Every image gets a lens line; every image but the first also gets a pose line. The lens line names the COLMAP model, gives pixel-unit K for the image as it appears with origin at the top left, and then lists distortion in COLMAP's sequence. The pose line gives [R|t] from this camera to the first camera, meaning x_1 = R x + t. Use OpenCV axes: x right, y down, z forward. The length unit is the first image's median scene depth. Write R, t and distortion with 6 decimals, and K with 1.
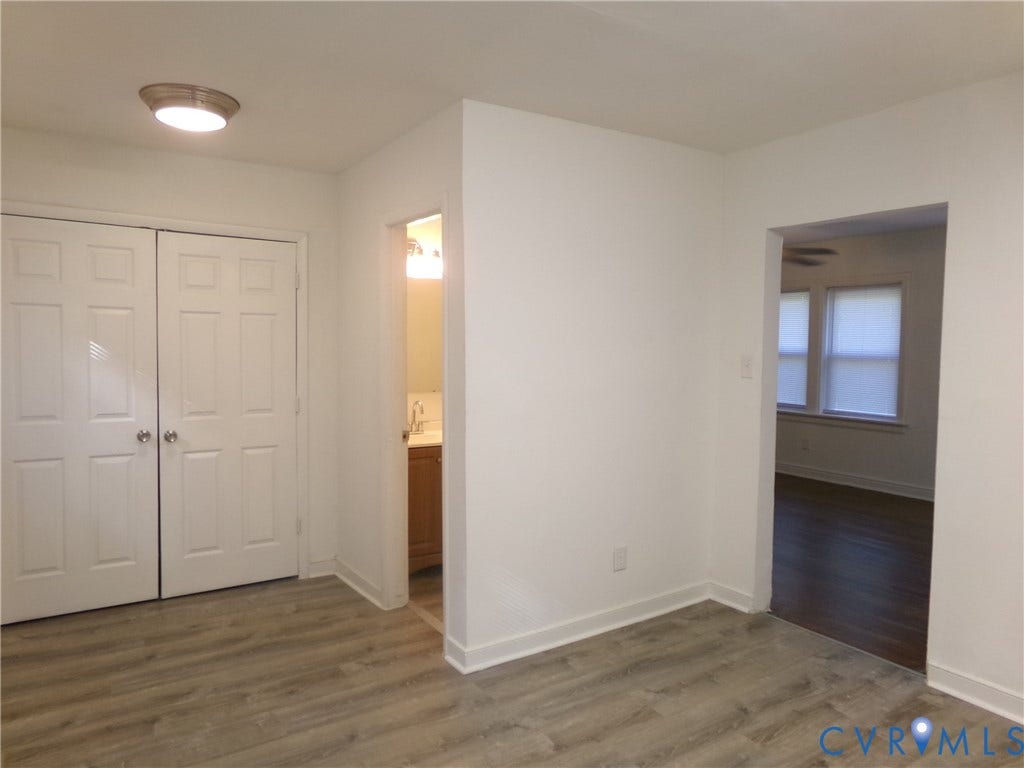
lens RADIAL K [[677.6, 0, 512.0], [0, 677.6, 384.0], [0, 0, 1]] dist [-0.037847, 0.004648]
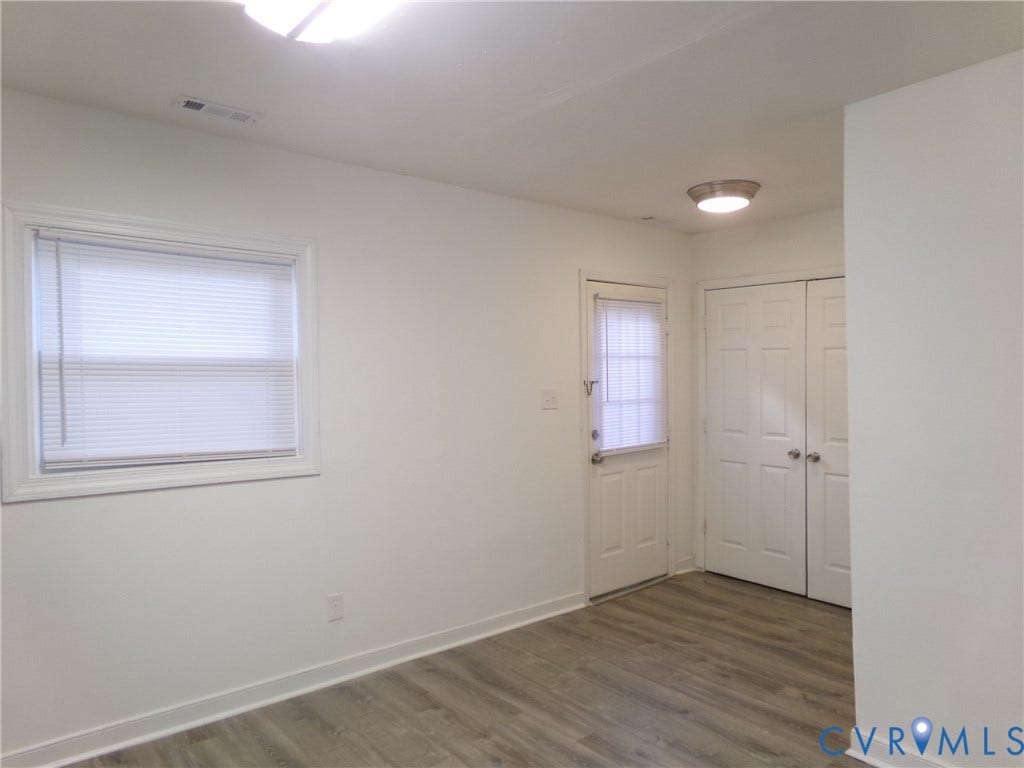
lens RADIAL K [[677.6, 0, 512.0], [0, 677.6, 384.0], [0, 0, 1]] dist [-0.037847, 0.004648]
pose [[0.091102, 0.002108, -0.995839, 0.701562], [-0.053810, 0.998547, -0.002809, -0.019653], [0.994387, 0.053842, 0.091083, 0.439893]]
